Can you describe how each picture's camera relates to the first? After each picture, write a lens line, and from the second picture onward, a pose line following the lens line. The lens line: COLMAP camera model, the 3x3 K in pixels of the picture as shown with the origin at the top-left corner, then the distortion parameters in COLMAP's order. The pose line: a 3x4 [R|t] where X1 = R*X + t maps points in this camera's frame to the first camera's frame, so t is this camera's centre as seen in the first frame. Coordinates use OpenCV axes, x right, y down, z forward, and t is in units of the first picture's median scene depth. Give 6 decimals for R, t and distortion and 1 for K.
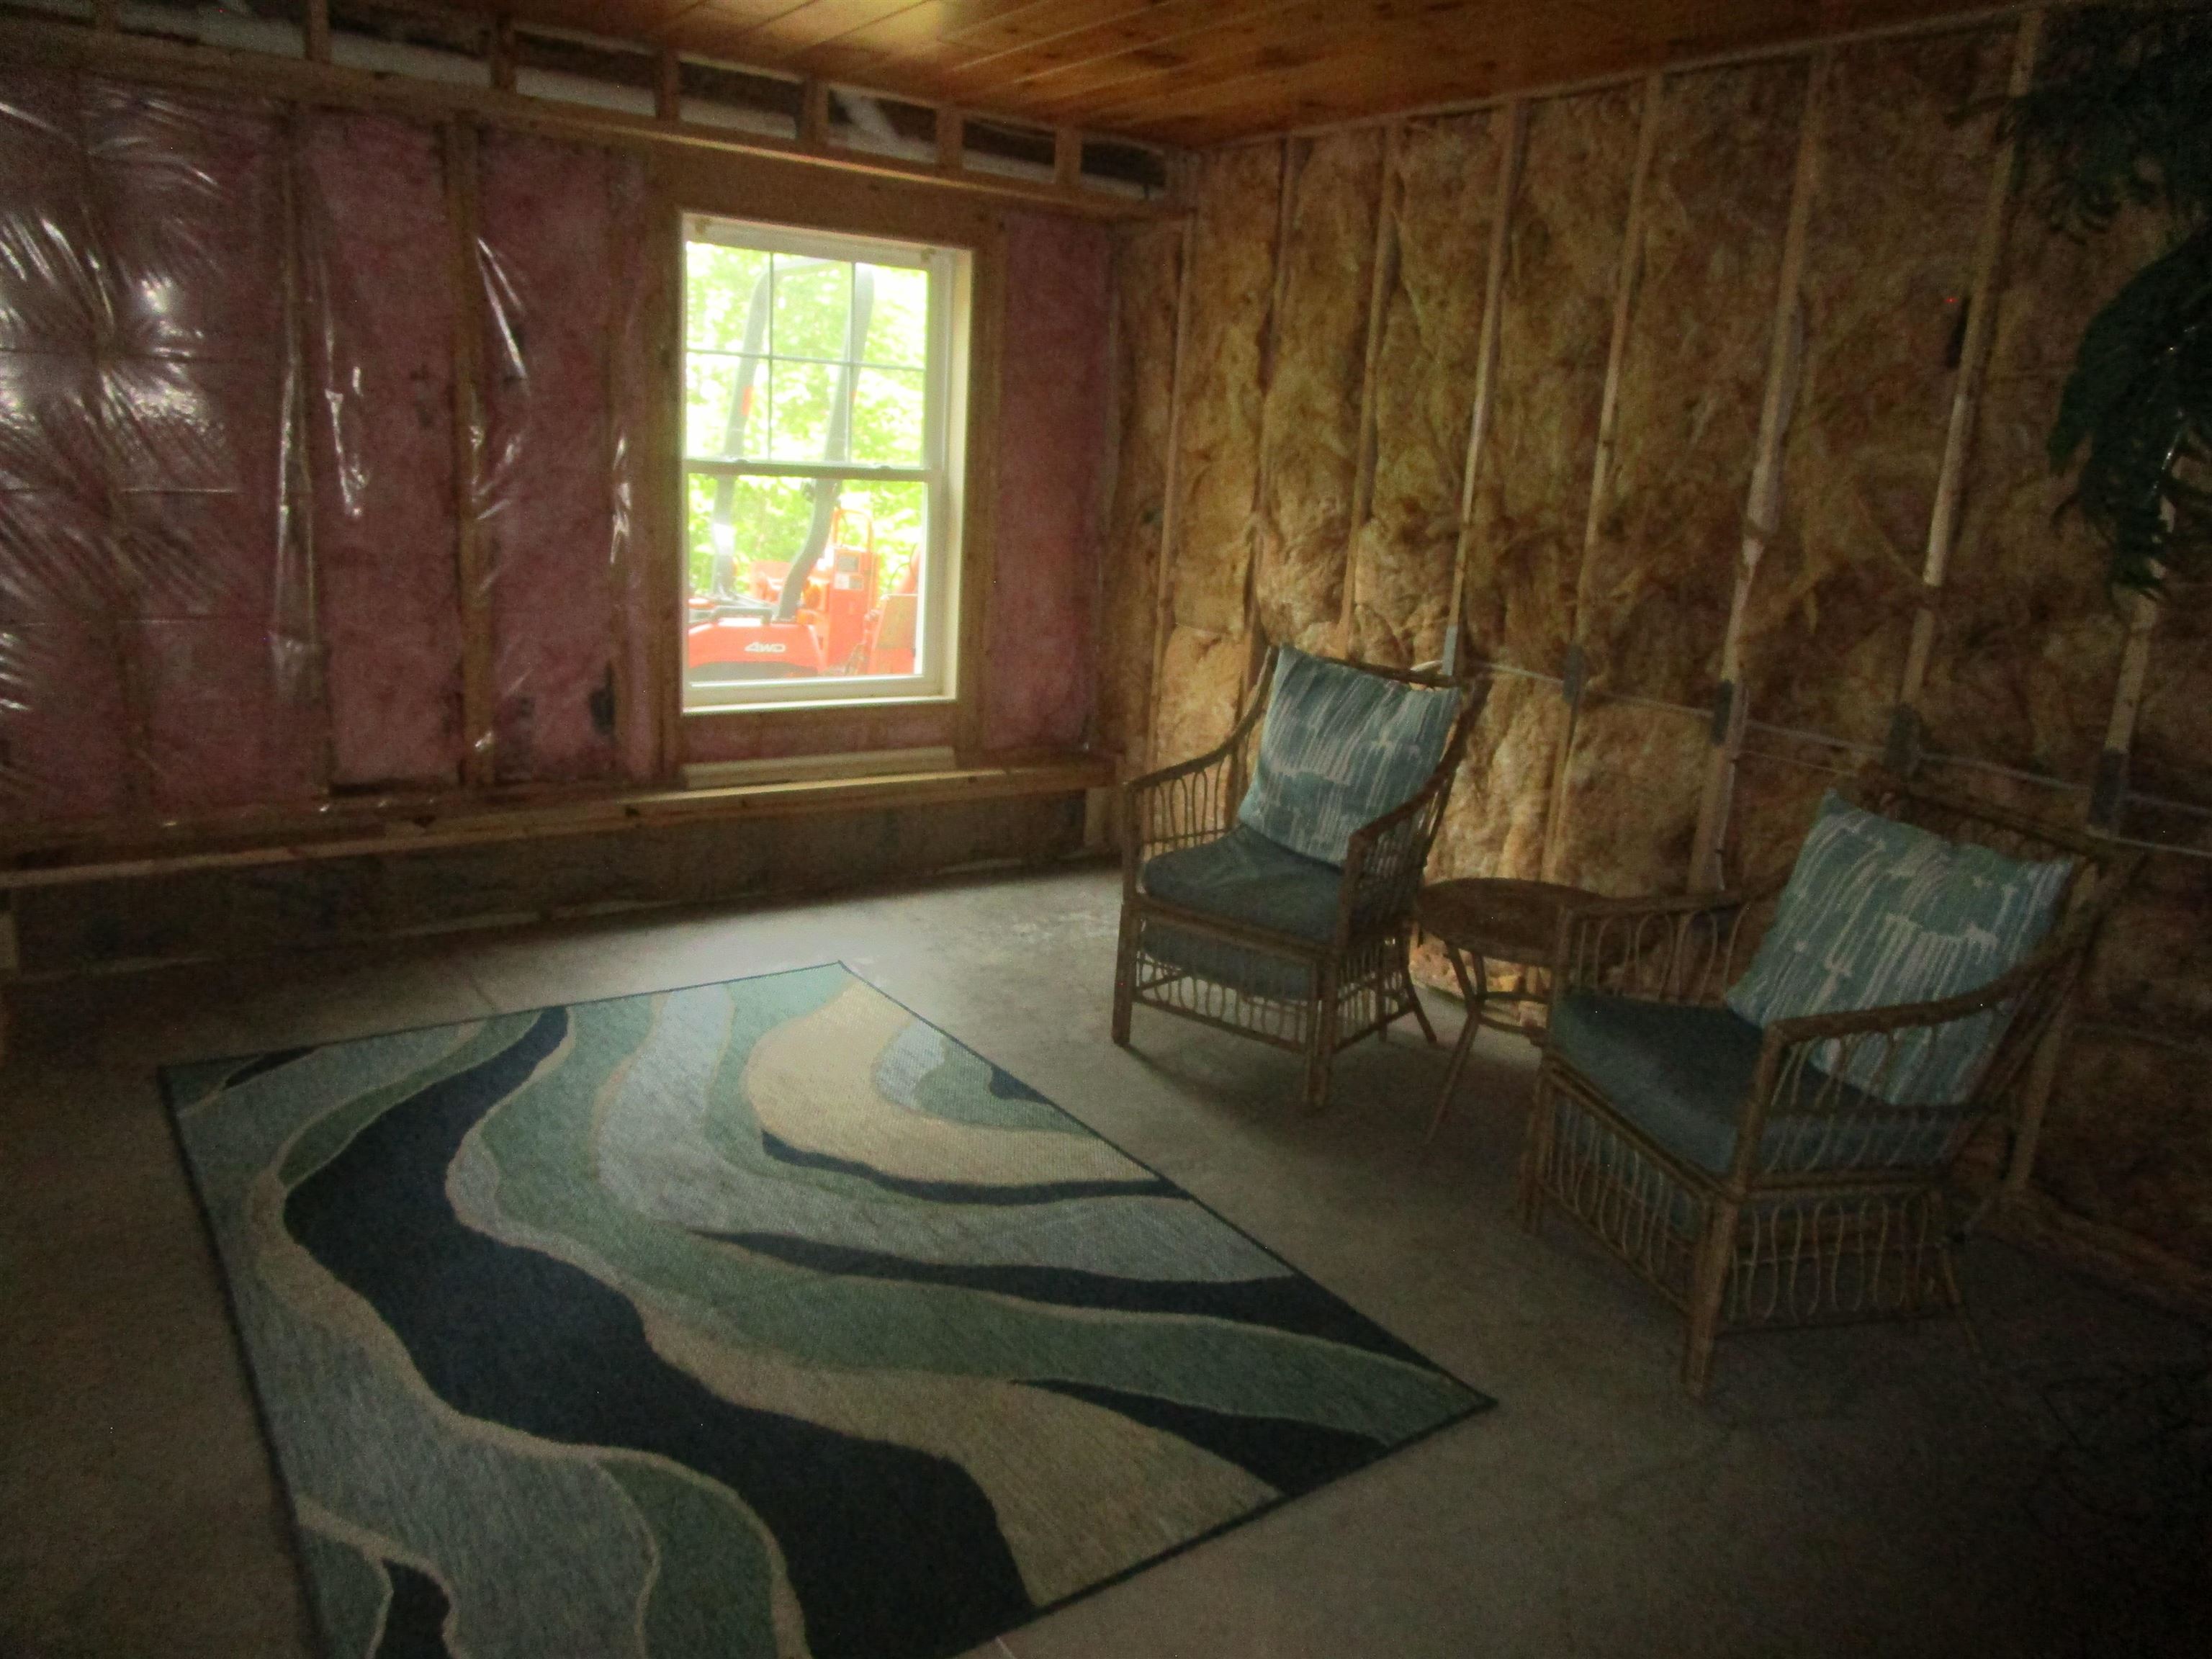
lens RADIAL K [[1542.3, 0, 1106.0], [0, 1542.3, 829.5], [0, 0, 1]] dist [-0.058356, -0.000442]
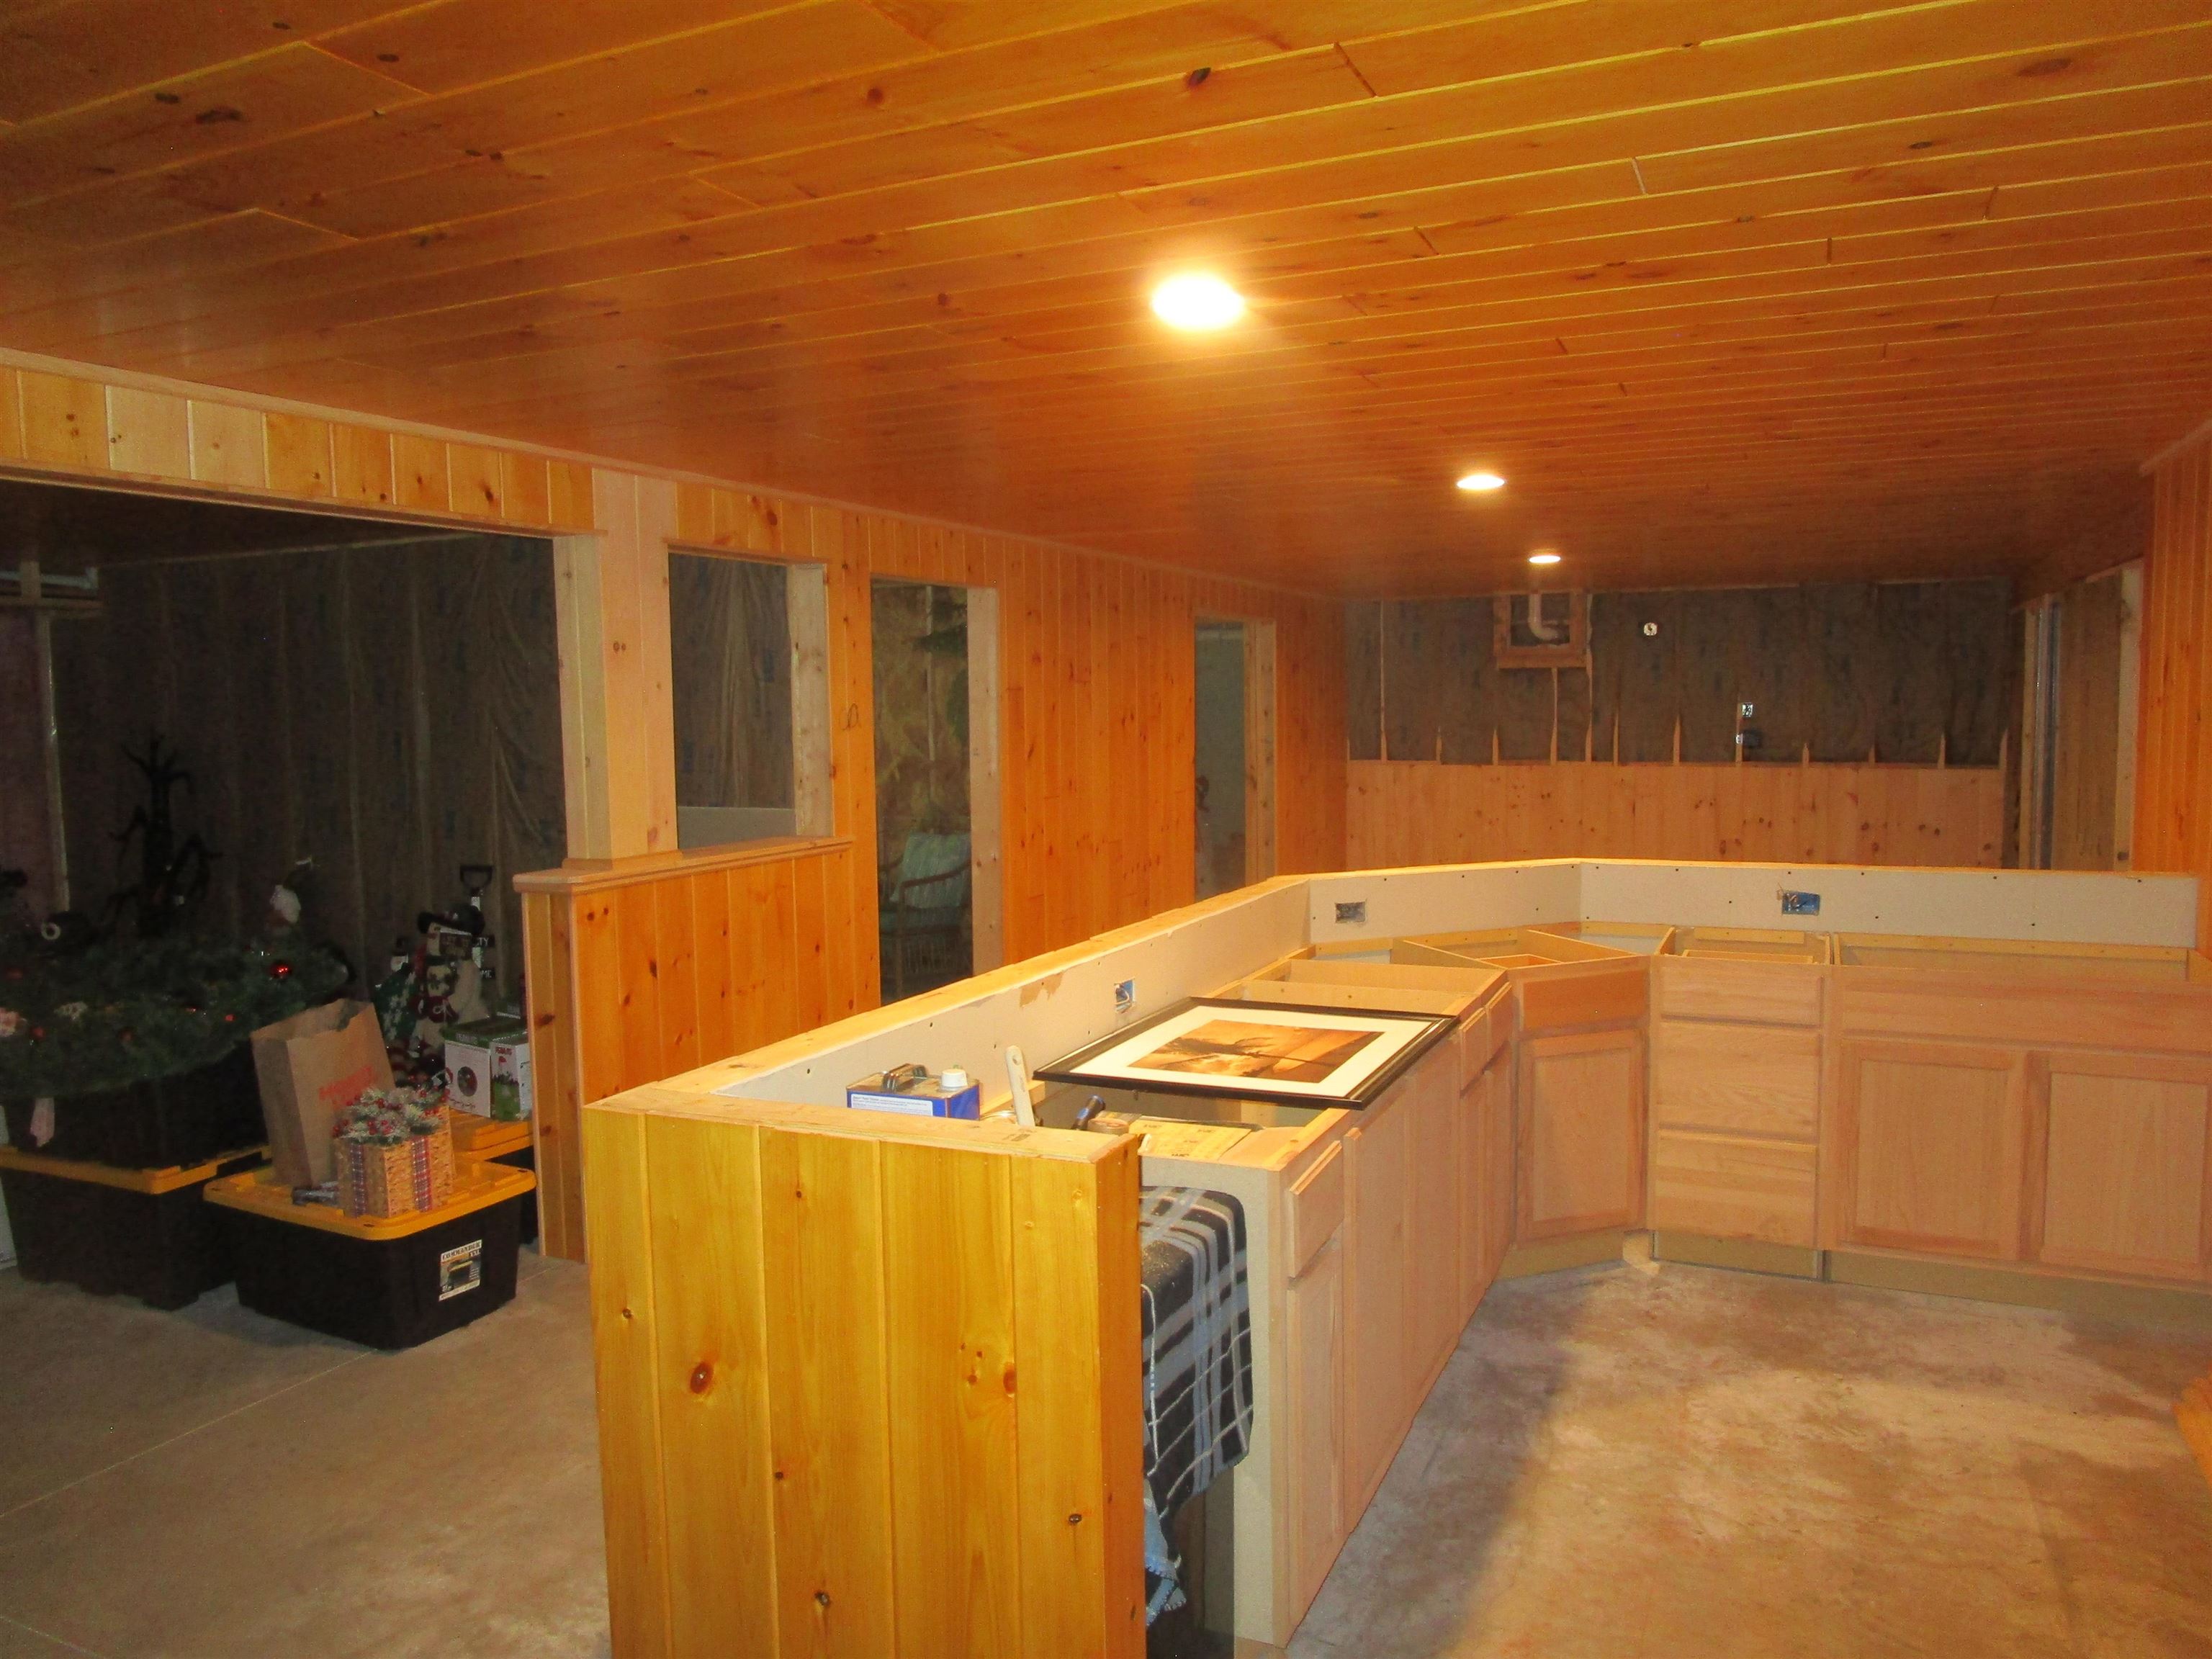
lens RADIAL K [[1542.3, 0, 1106.0], [0, 1542.3, 829.5], [0, 0, 1]] dist [-0.058356, -0.000442]
pose [[0.853907, -0.115253, 0.507504, -0.725674], [0.187470, 0.977823, -0.093367, 0.319757], [-0.485488, 0.174868, 0.856576, -1.756124]]
